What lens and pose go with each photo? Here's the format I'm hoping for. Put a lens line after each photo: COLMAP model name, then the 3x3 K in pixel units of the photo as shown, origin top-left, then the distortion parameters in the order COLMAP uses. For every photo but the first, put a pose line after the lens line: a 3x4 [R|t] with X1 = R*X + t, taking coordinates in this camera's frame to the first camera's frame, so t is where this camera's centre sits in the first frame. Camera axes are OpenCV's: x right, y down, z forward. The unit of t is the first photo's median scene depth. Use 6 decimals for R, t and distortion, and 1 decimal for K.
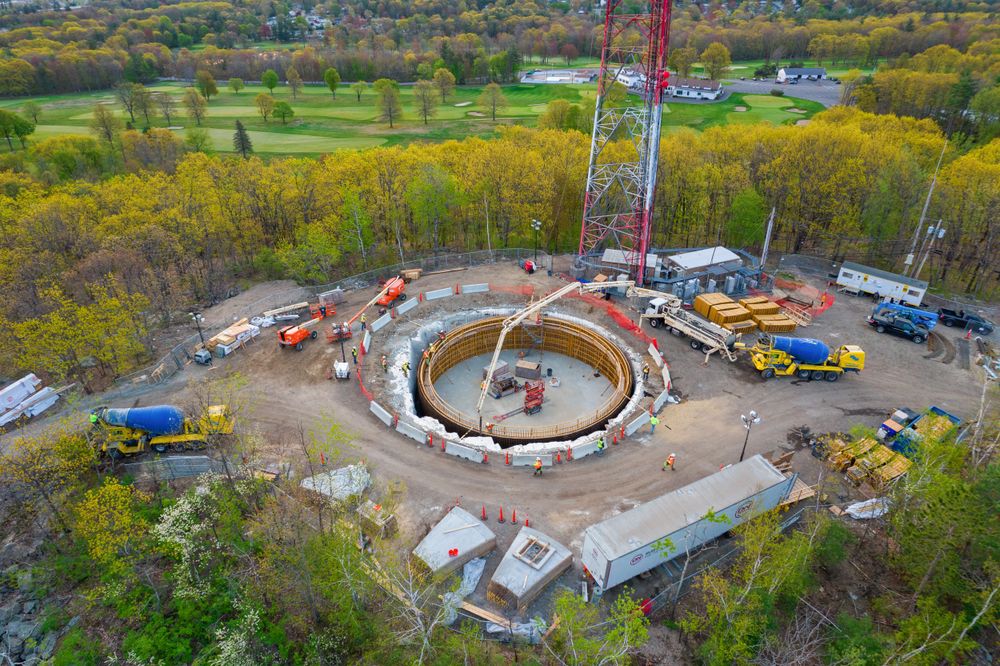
lens RADIAL K [[638.3, 0, 501.6], [0, 638.3, 333.0], [0, 0, 1]] dist [-0.066539, 0.057852]
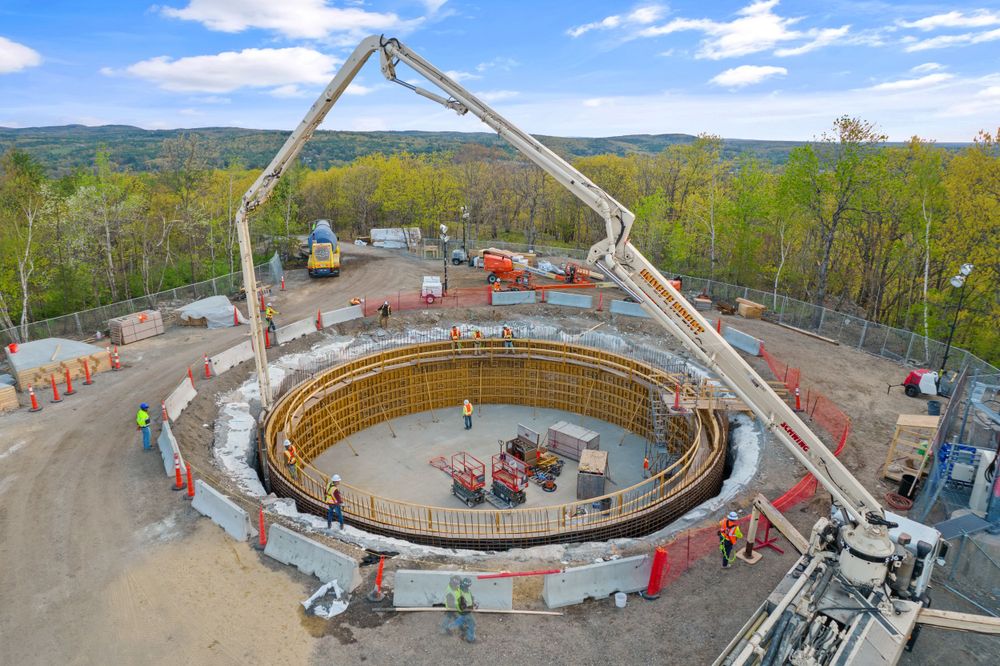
lens RADIAL K [[638.3, 0, 501.6], [0, 638.3, 333.0], [0, 0, 1]] dist [-0.066539, 0.057852]
pose [[0.123500, 0.303227, -0.944881, 0.459557], [-0.524556, 0.828217, 0.197226, -0.085874], [0.842371, 0.471285, 0.261345, 0.827451]]
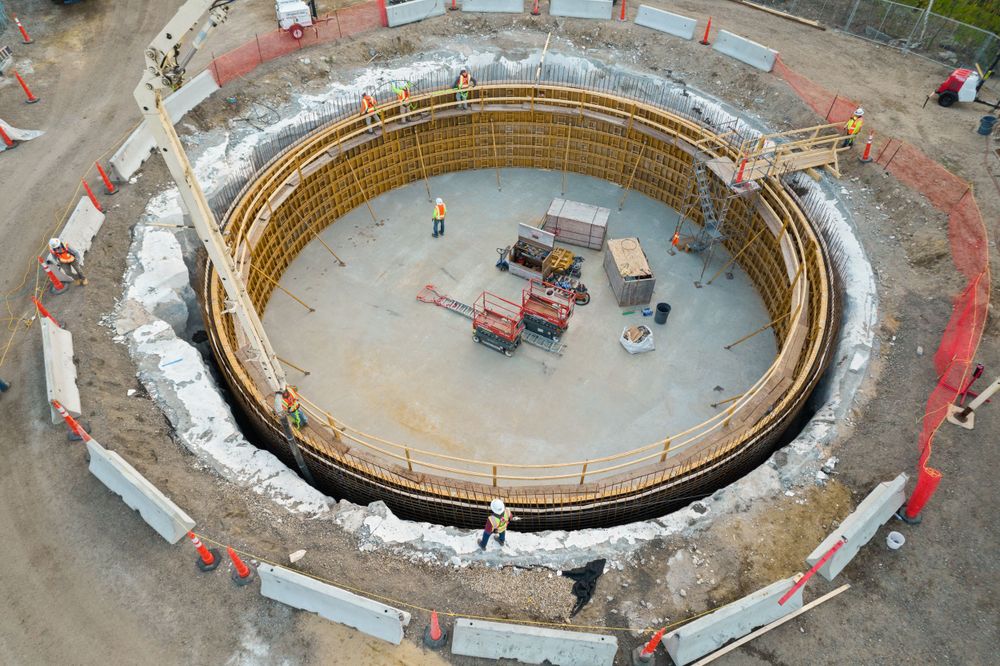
lens RADIAL K [[638.3, 0, 501.6], [0, 638.3, 333.0], [0, 0, 1]] dist [-0.066539, 0.057852]
pose [[0.479236, 0.664039, -0.573920, 0.260713], [-0.466934, 0.746580, 0.473910, -0.061318], [0.743173, 0.040868, 0.667850, 0.738362]]
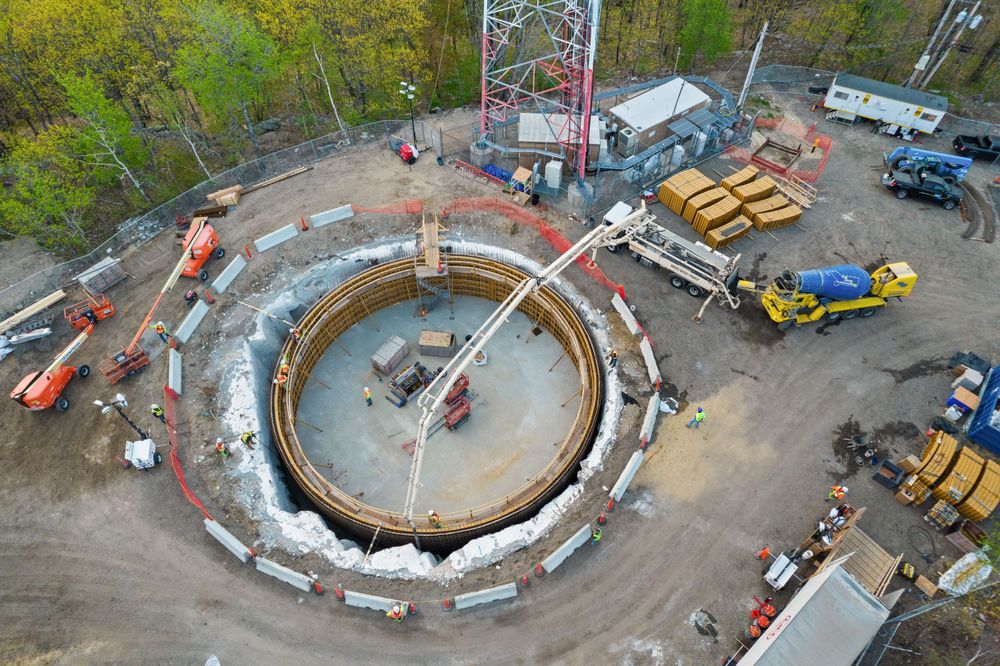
lens RADIAL K [[638.3, 0, 501.6], [0, 638.3, 333.0], [0, 0, 1]] dist [-0.066539, 0.057852]
pose [[0.973996, -0.184386, 0.131659, 0.022203], [0.120183, 0.913084, 0.389657, -0.220466], [-0.192063, -0.363701, 0.911500, 0.398653]]
